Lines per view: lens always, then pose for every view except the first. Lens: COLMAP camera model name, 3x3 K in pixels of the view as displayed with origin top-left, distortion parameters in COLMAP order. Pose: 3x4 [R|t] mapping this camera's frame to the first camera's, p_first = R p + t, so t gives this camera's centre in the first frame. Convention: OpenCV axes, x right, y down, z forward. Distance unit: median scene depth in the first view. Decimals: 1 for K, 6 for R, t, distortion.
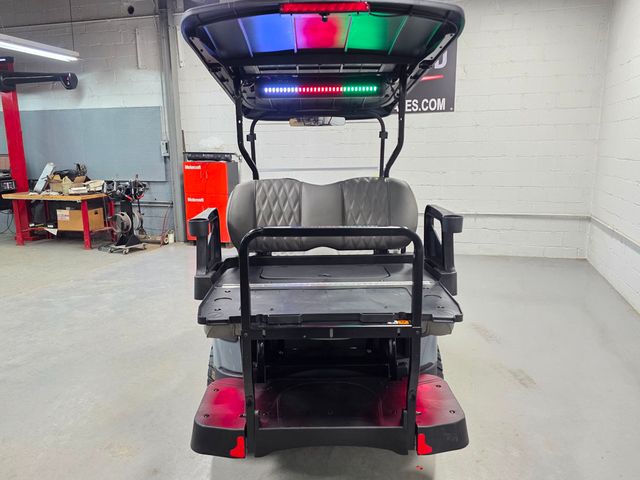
lens RADIAL K [[493.1, 0, 319.9], [0, 493.1, 238.4], [0, 0, 1]] dist [0.040261, -0.033938]
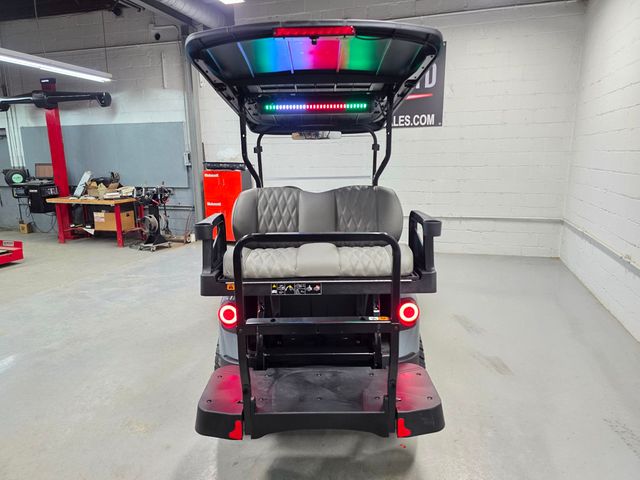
lens RADIAL K [[429.9, 0, 320.5], [0, 429.9, 242.6], [0, 0, 1]] dist [0.047250, -0.043323]
pose [[0.999881, 0.003235, -0.015070, 0.011442], [-0.003041, 0.999912, 0.012882, -0.003303], [0.015110, -0.012834, 0.999803, 0.010882]]
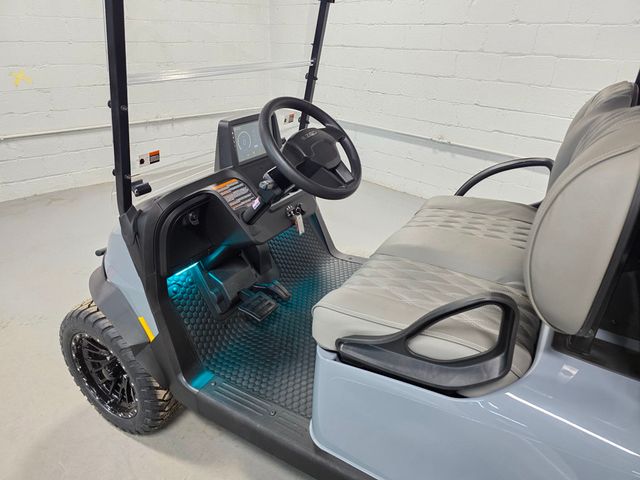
lens RADIAL K [[429.9, 0, 312.0], [0, 429.9, 239.1], [0, 0, 1]] dist [0.047250, -0.043323]
pose [[0.528566, -0.350229, 0.773277, -0.207558], [0.139371, 0.934367, 0.327924, -0.074001], [-0.837373, -0.065557, 0.542686, 0.461634]]
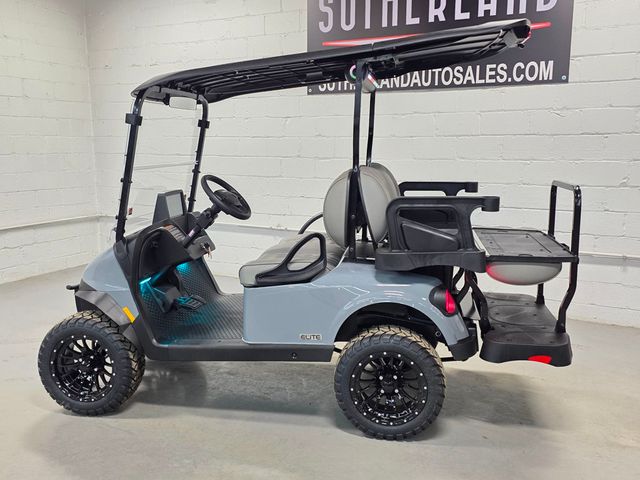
lens RADIAL K [[610.6, 0, 311.9], [0, 610.6, 243.0], [0, 0, 1]] dist [0.036897, 0.000000]
pose [[0.194289, -0.148629, 0.969619, -0.574217], [0.180321, 0.977022, 0.113632, -0.056948], [-0.964228, 0.152765, 0.216626, 0.380002]]
